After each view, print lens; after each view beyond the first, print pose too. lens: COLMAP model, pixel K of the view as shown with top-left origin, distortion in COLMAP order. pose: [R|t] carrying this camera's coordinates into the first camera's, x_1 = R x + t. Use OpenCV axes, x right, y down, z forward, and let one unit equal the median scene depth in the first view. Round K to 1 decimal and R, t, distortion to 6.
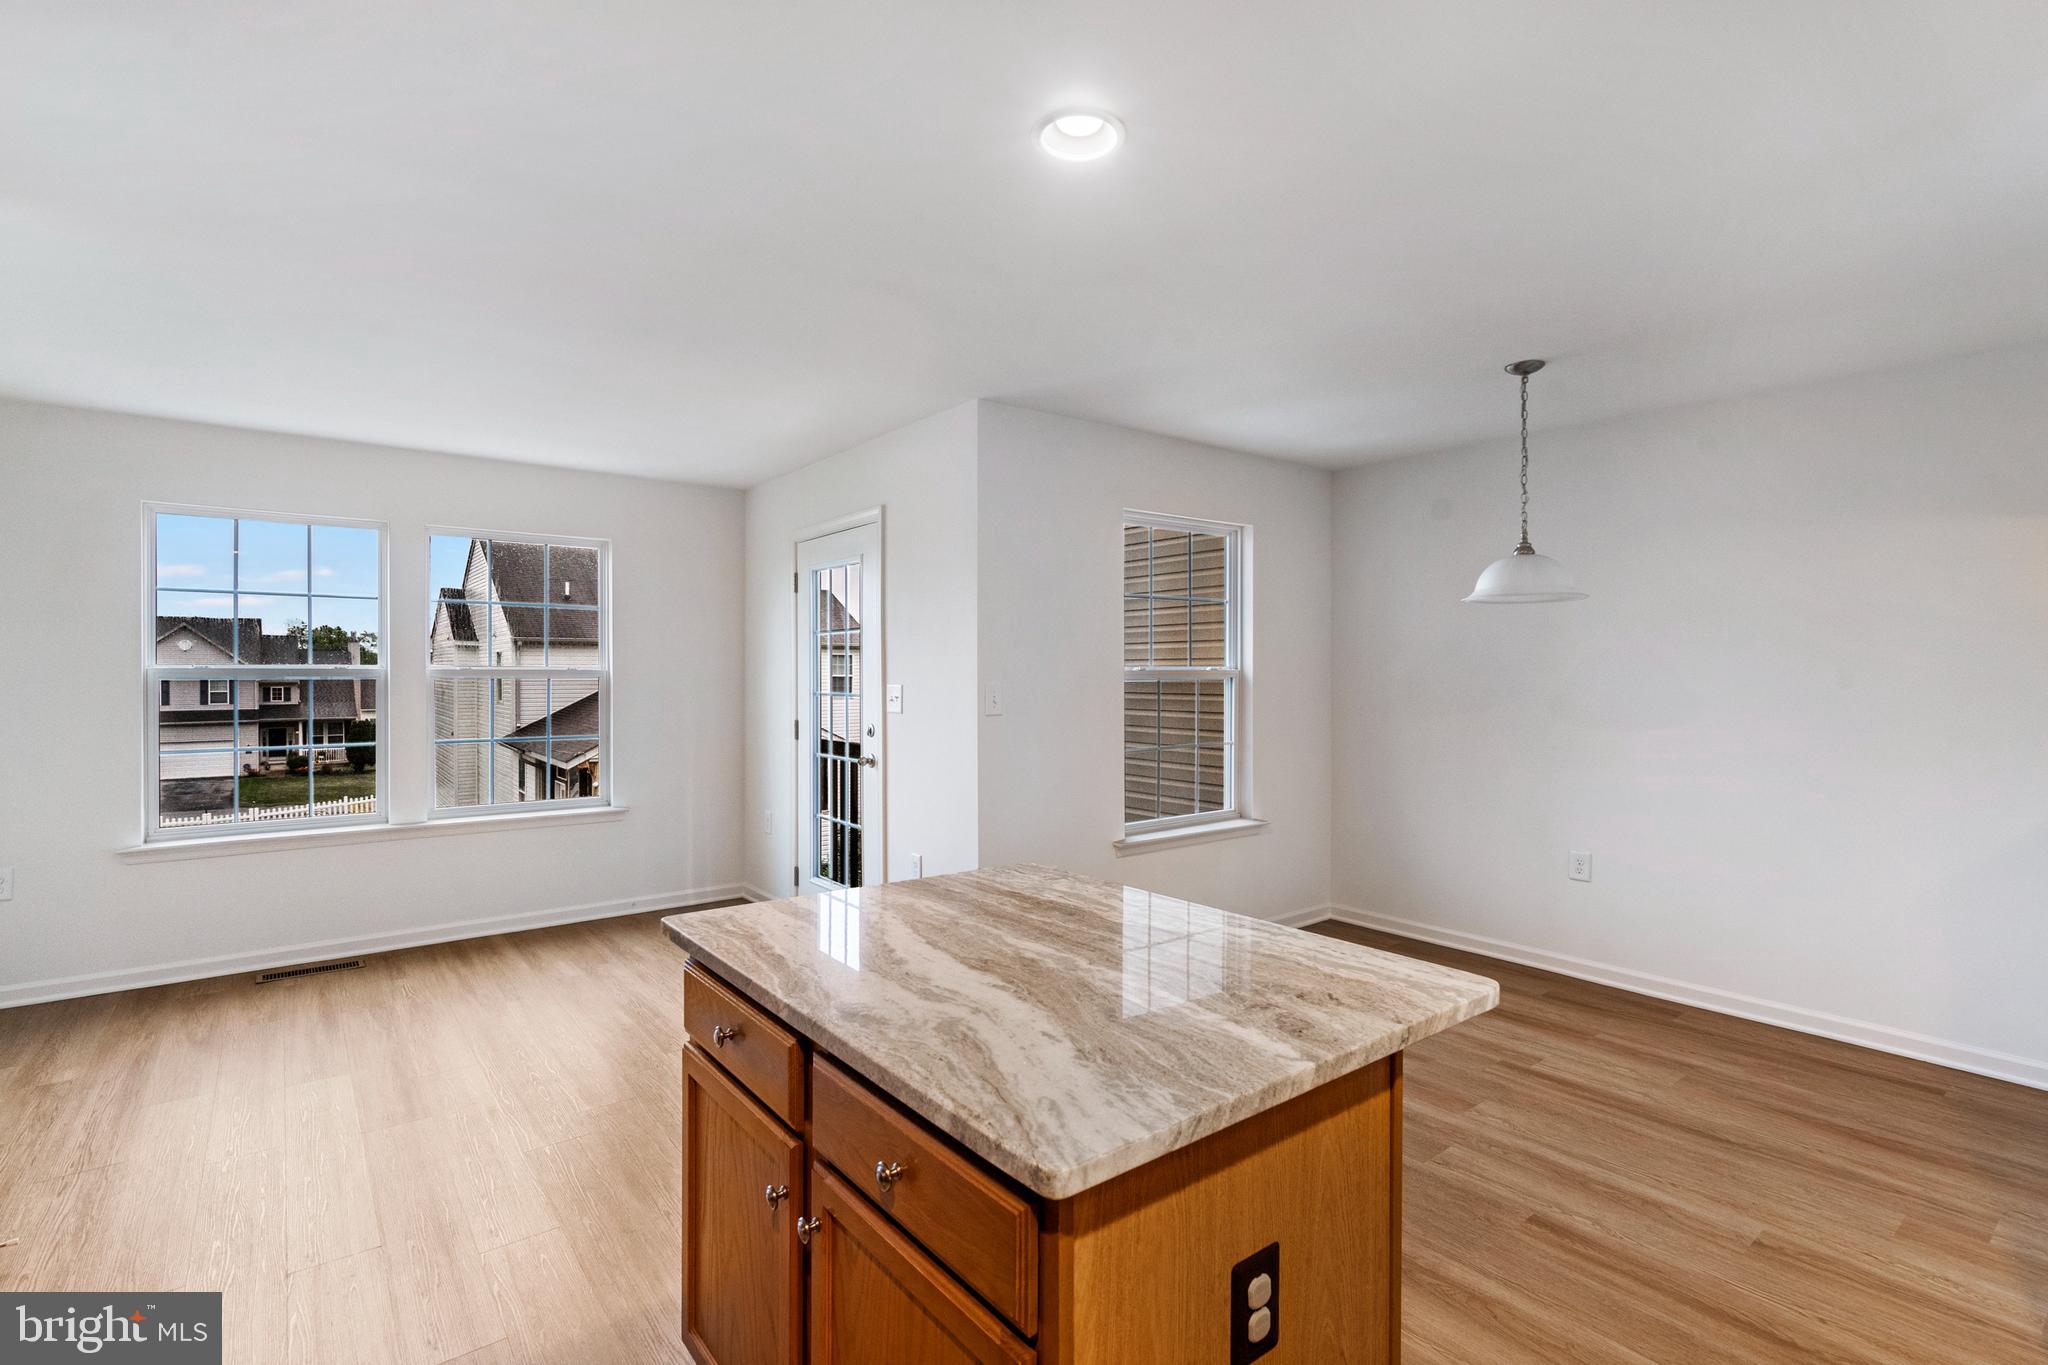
lens RADIAL K [[934.0, 0, 1037.7], [0, 934.0, 673.1], [0, 0, 1]] dist [-0.001748, 0.000362]
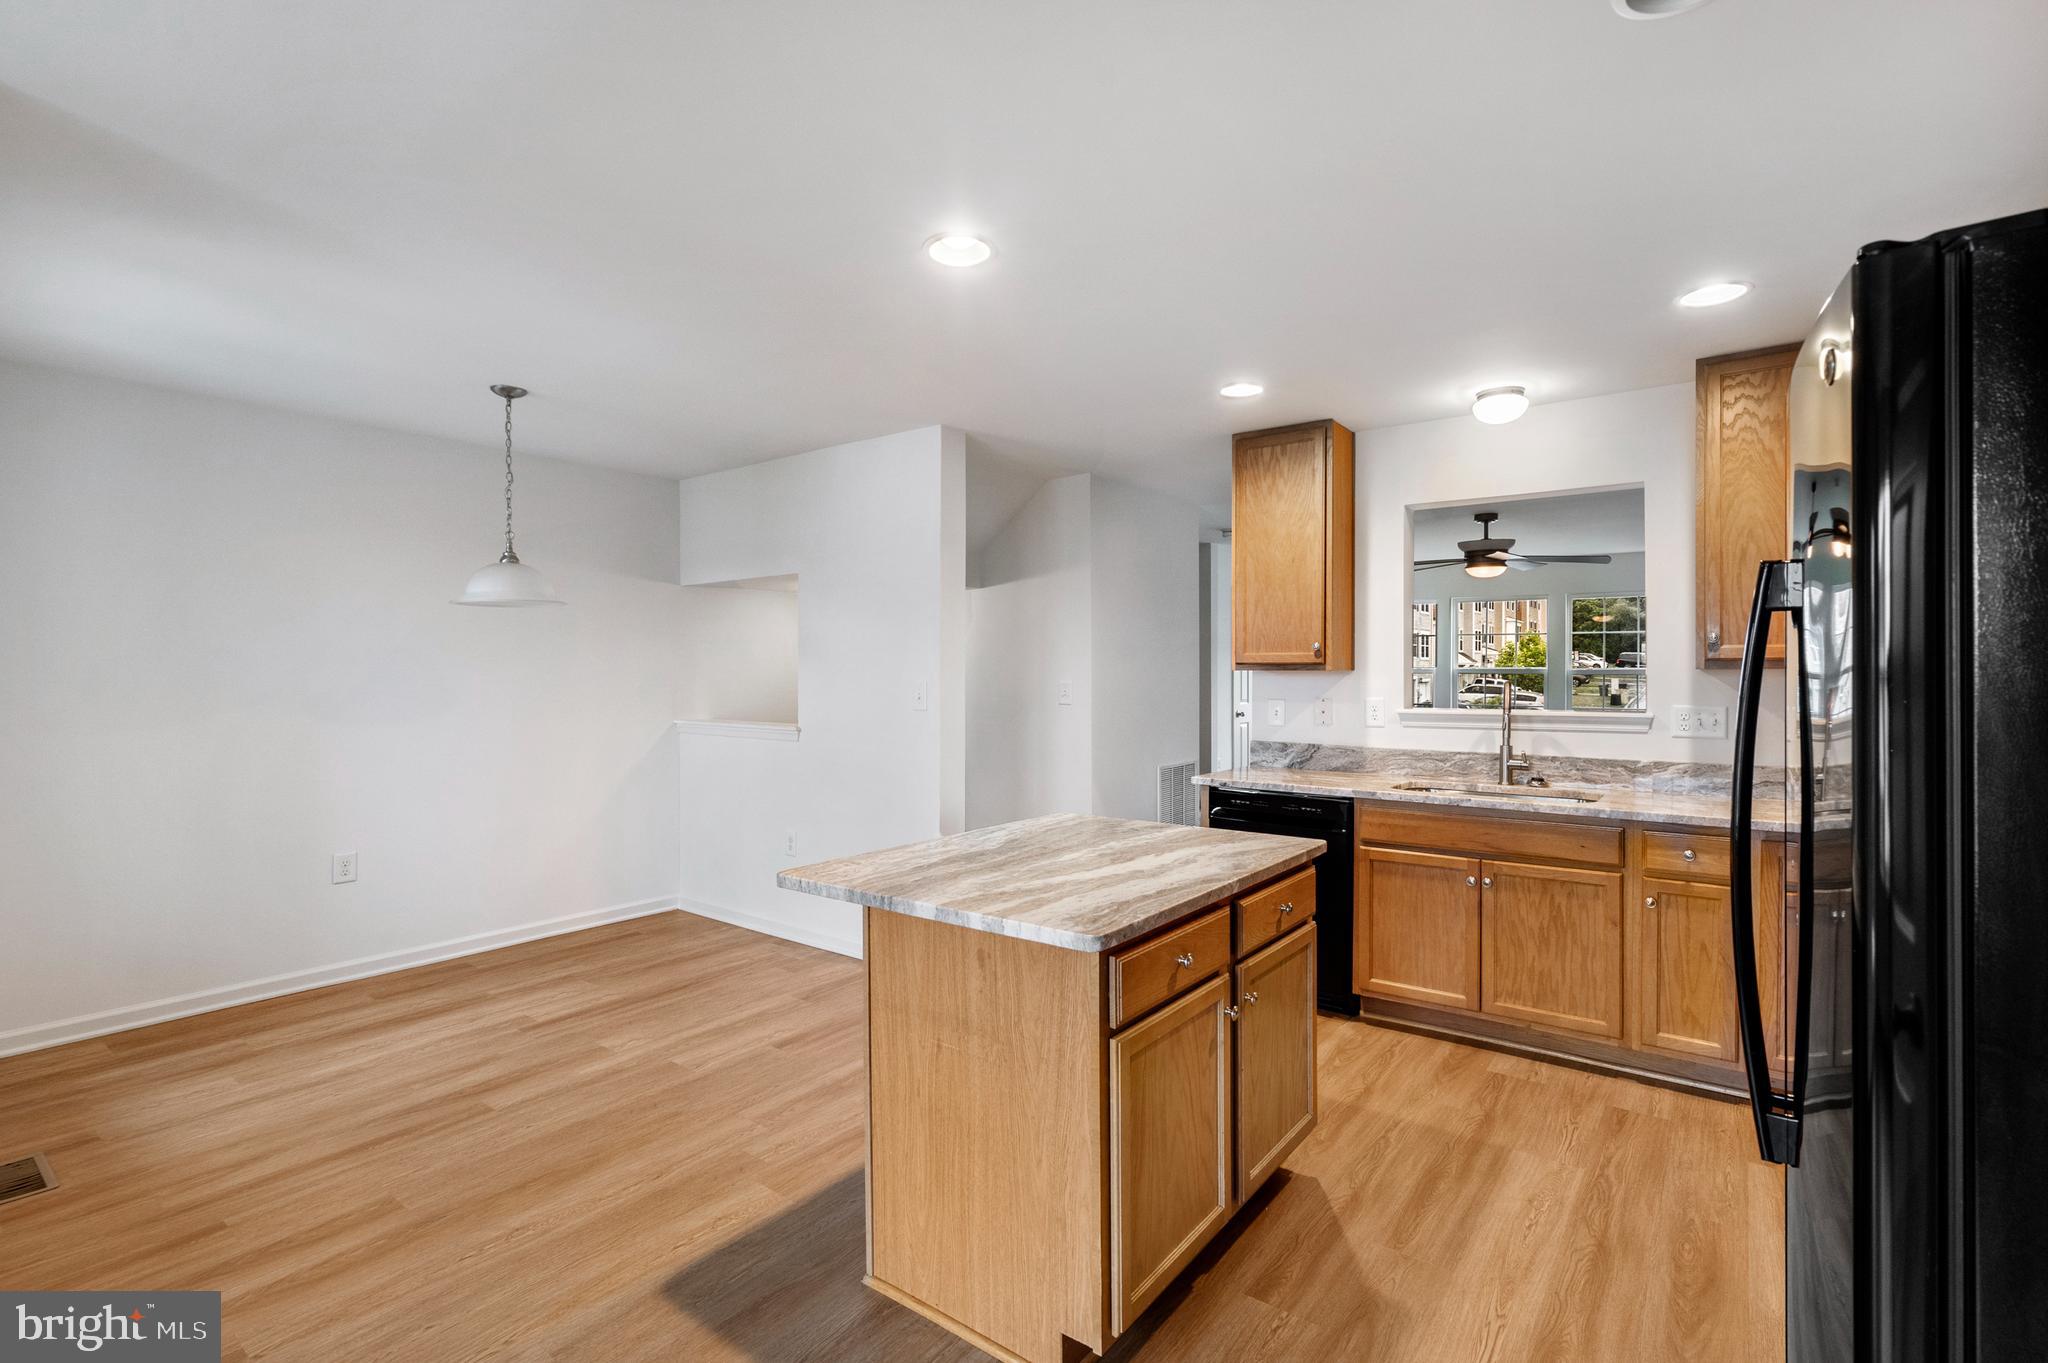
lens RADIAL K [[945.0, 0, 1000.2], [0, 945.0, 674.0], [0, 0, 1]] dist [0.001427, 0.000253]
pose [[-0.219210, -0.003842, 0.975670, -1.276605], [0.003435, 0.999983, 0.004709, -0.000786], [-0.975672, 0.004383, -0.219193, 1.278418]]
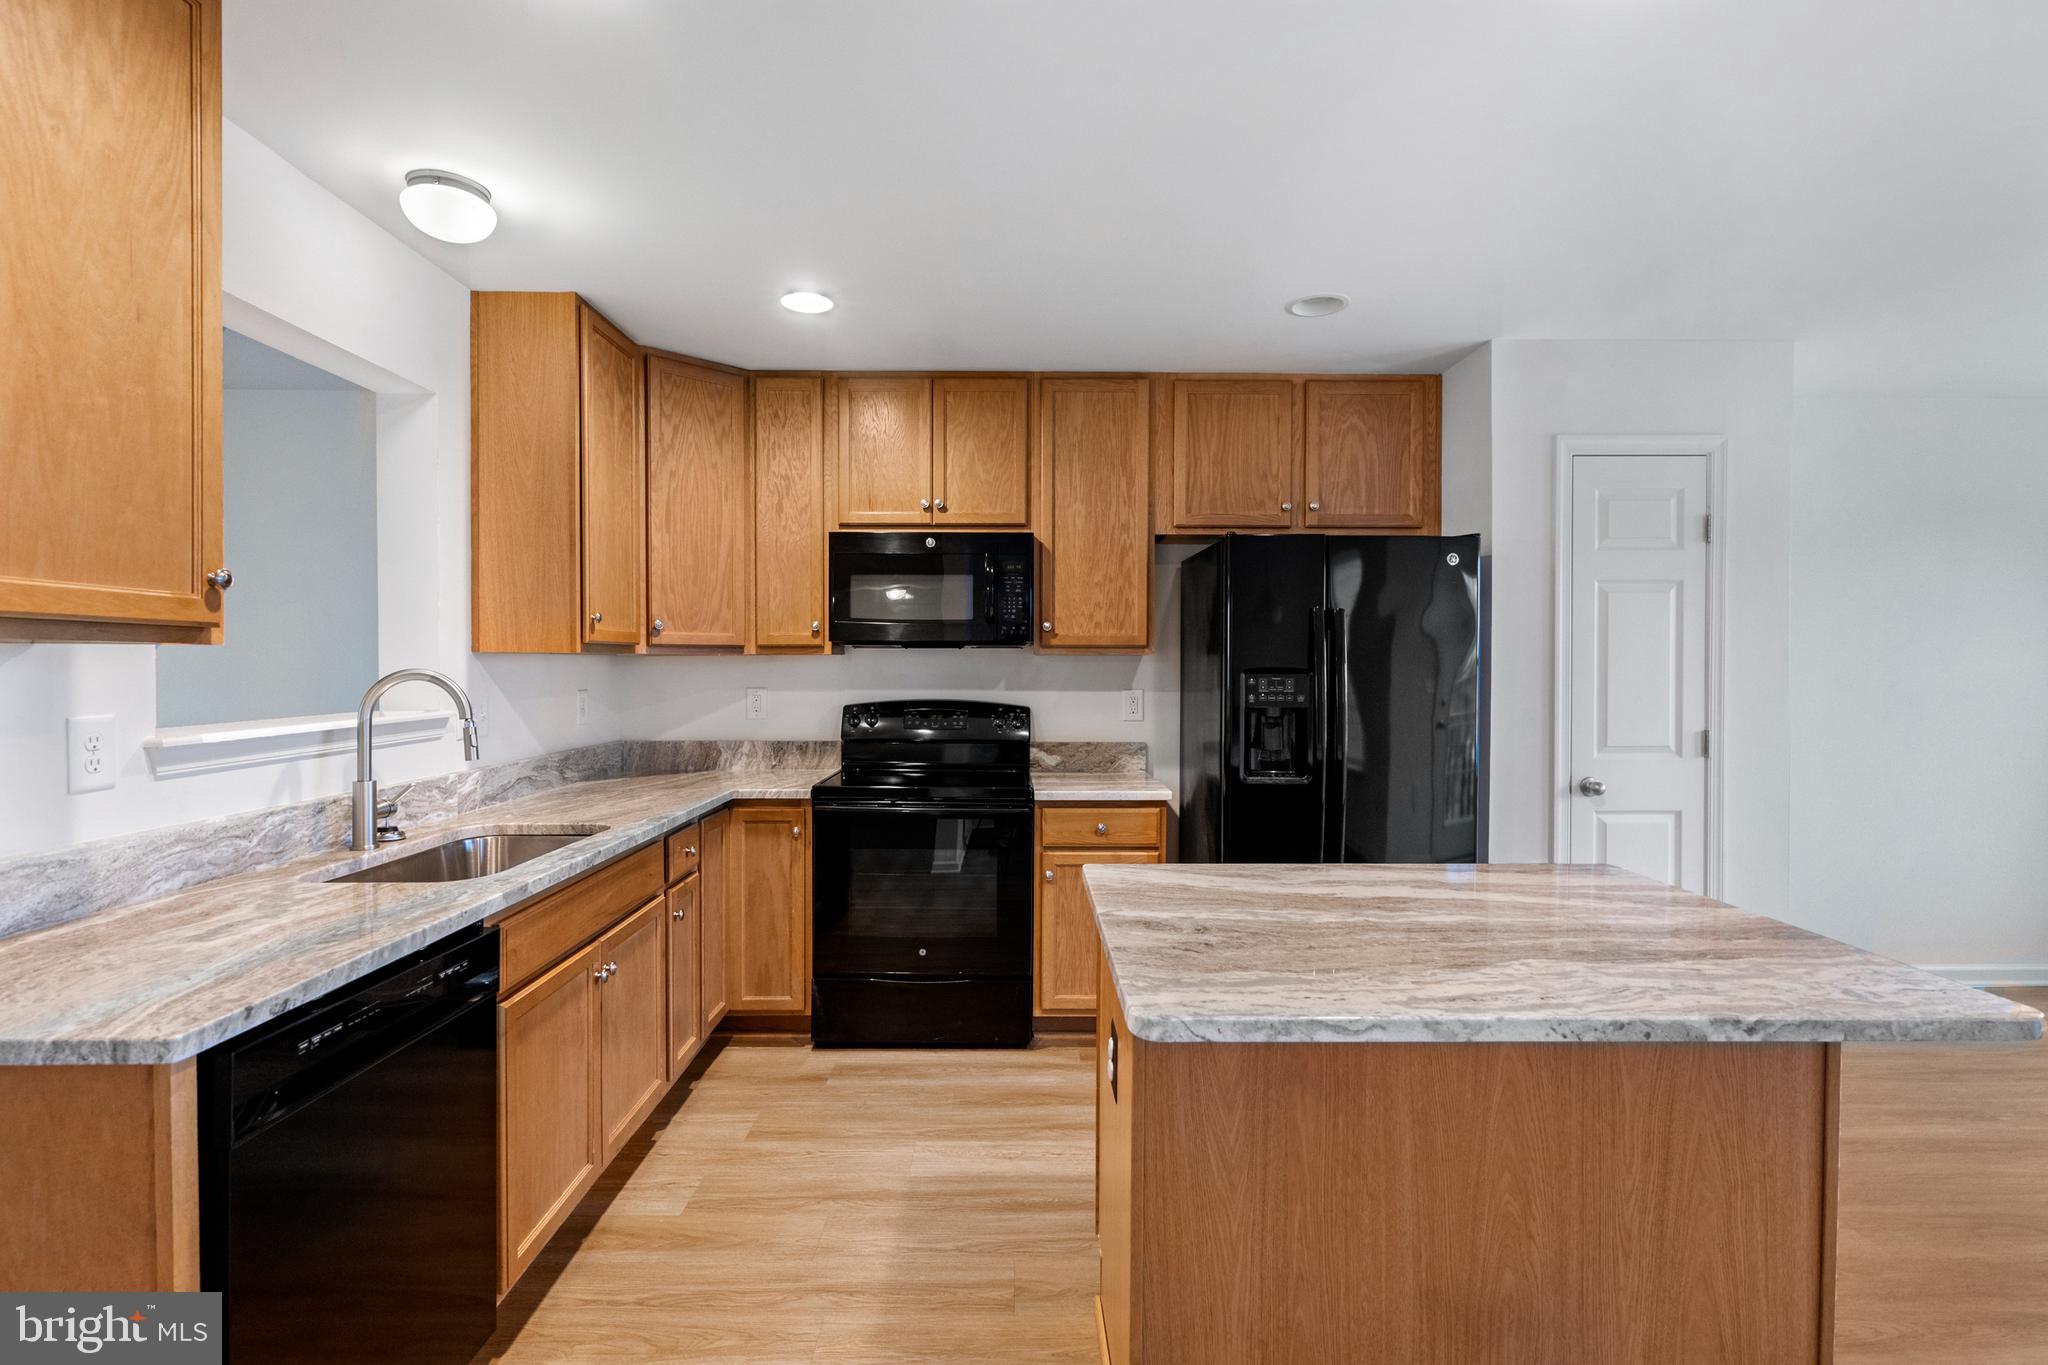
lens RADIAL K [[953.0, 0, 1022.9], [0, 953.0, 679.0], [0, 0, 1]] dist [-0.009074, 0.005401]
pose [[-0.611346, 0.008889, -0.791313, 0.962160], [-0.005428, 0.999866, 0.015426, 0.018055], [0.791345, 0.013726, -0.611216, 1.128192]]
